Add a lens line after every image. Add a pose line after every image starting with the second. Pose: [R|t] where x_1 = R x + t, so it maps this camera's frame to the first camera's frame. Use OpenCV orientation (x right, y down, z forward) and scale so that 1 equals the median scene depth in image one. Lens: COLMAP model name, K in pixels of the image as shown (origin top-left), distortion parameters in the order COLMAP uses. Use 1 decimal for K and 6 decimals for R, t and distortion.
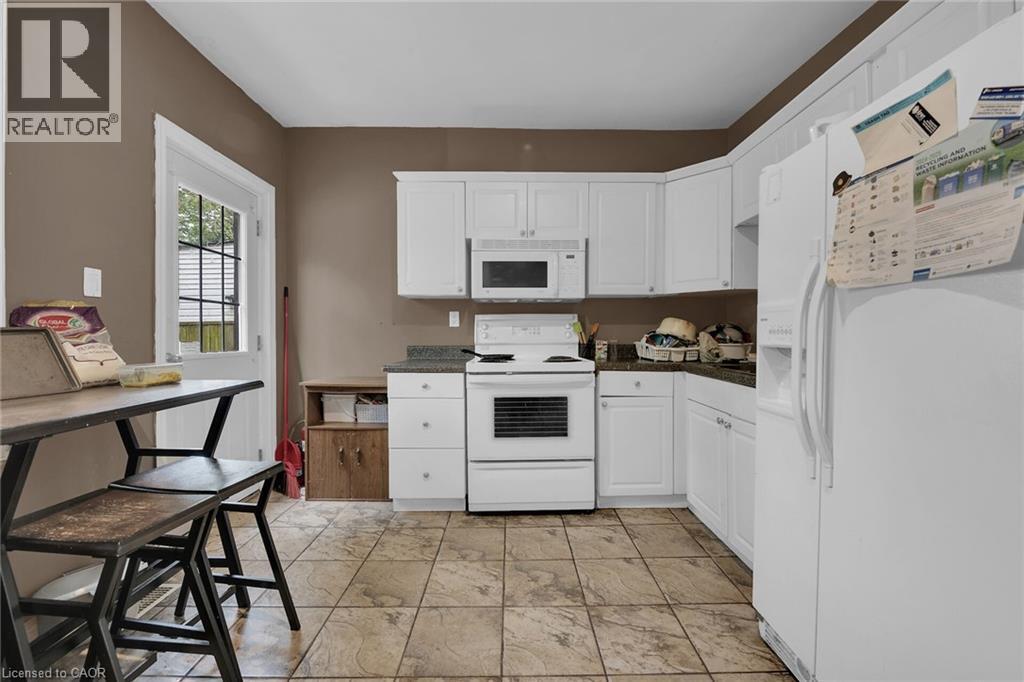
lens RADIAL K [[407.5, 0, 517.6], [0, 407.5, 338.9], [0, 0, 1]] dist [-0.000899, -0.000093]
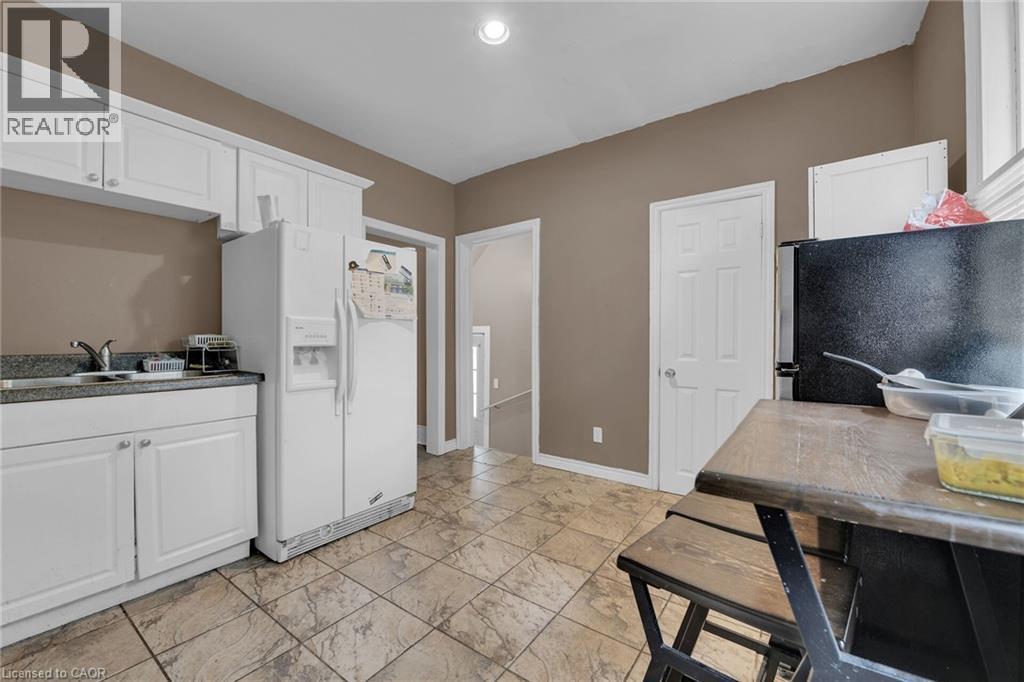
lens RADIAL K [[407.5, 0, 516.1], [0, 407.5, 338.6], [0, 0, 1]] dist [-0.000899, -0.000093]
pose [[-0.800220, 0.001174, 0.599706, -1.131584], [0.007772, 0.999934, 0.008412, -0.019903], [-0.599657, 0.011392, -0.800176, 2.173387]]
